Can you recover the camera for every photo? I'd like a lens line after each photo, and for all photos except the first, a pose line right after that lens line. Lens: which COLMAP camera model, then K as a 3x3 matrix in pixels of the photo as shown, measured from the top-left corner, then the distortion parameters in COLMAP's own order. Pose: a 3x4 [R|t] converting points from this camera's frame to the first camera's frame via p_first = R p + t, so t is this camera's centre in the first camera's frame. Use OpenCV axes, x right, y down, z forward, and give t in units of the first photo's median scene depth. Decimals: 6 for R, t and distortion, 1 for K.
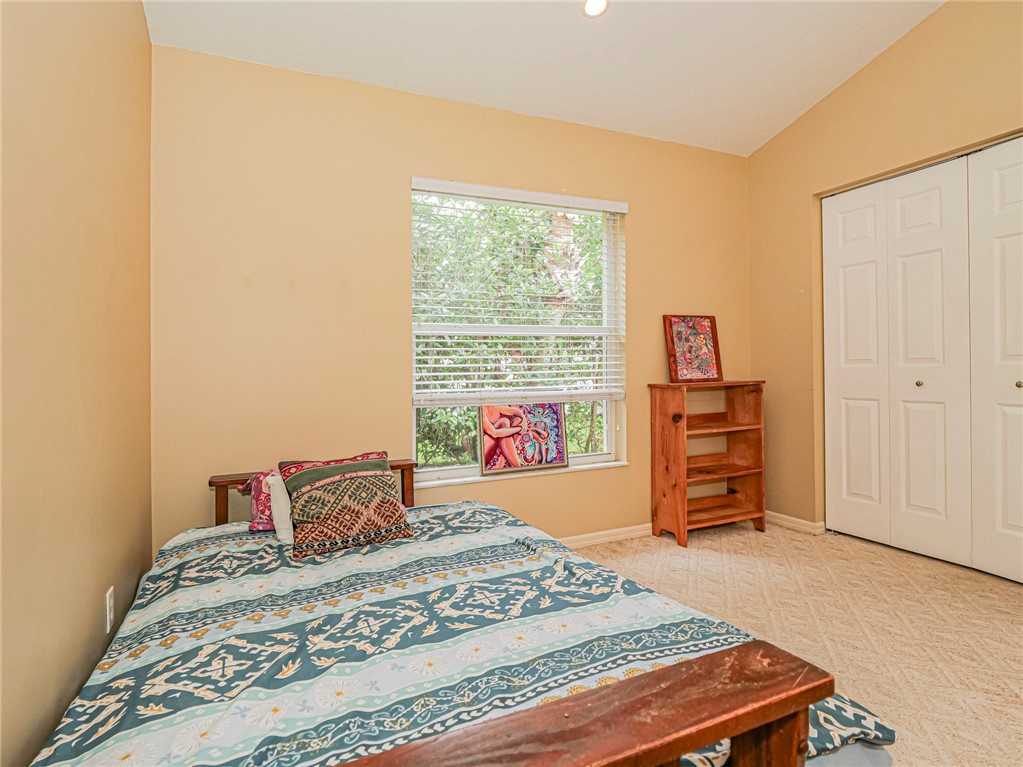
lens RADIAL K [[535.1, 0, 510.6], [0, 535.1, 357.1], [0, 0, 1]] dist [-0.004084, -0.000992]
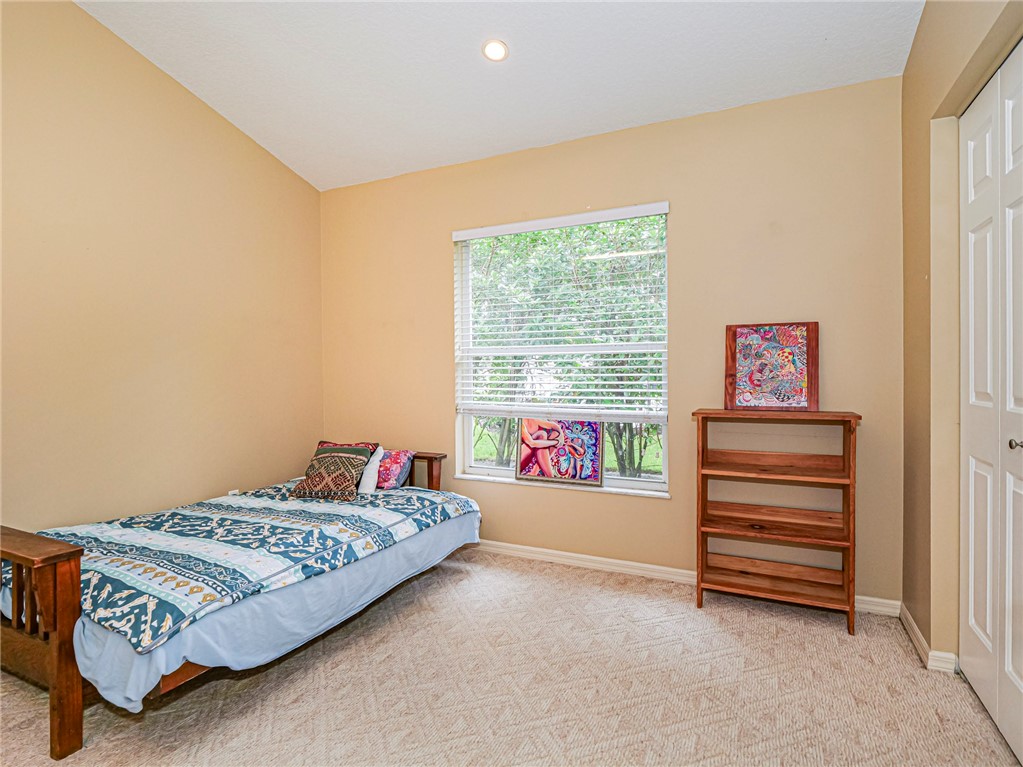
lens RADIAL K [[531.8, 0, 510.3], [0, 531.8, 370.2], [0, 0, 1]] dist [-0.004193, -0.000866]
pose [[0.650157, 0.015478, -0.759642, 0.759208], [0.007617, 0.999609, 0.026887, -0.038762], [0.759762, -0.023267, 0.649785, 0.246216]]
